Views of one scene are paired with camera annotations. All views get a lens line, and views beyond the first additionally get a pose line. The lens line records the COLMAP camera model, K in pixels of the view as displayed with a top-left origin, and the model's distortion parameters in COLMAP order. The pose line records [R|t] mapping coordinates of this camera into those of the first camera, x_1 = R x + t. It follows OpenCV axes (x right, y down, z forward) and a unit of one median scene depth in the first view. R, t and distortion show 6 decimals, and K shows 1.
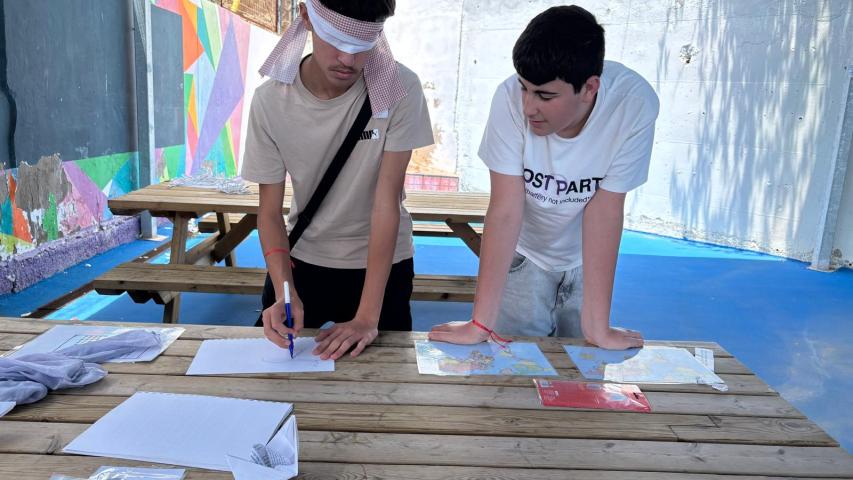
lens RADIAL K [[676.2, 0, 422.4], [0, 676.2, 246.5], [0, 0, 1]] dist [0.057262, 0.000979]
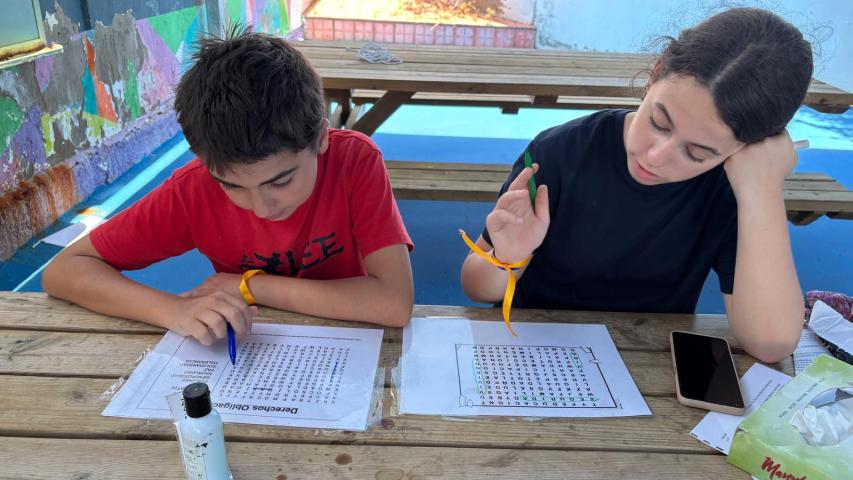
lens RADIAL K [[676.2, 0, 422.7], [0, 676.2, 242.9], [0, 0, 1]] dist [0.057262, 0.000979]
pose [[0.999820, -0.010540, -0.015795, -0.170027], [0.013551, 0.978733, 0.204692, -0.026184], [0.013302, -0.204870, 0.978699, 0.145380]]
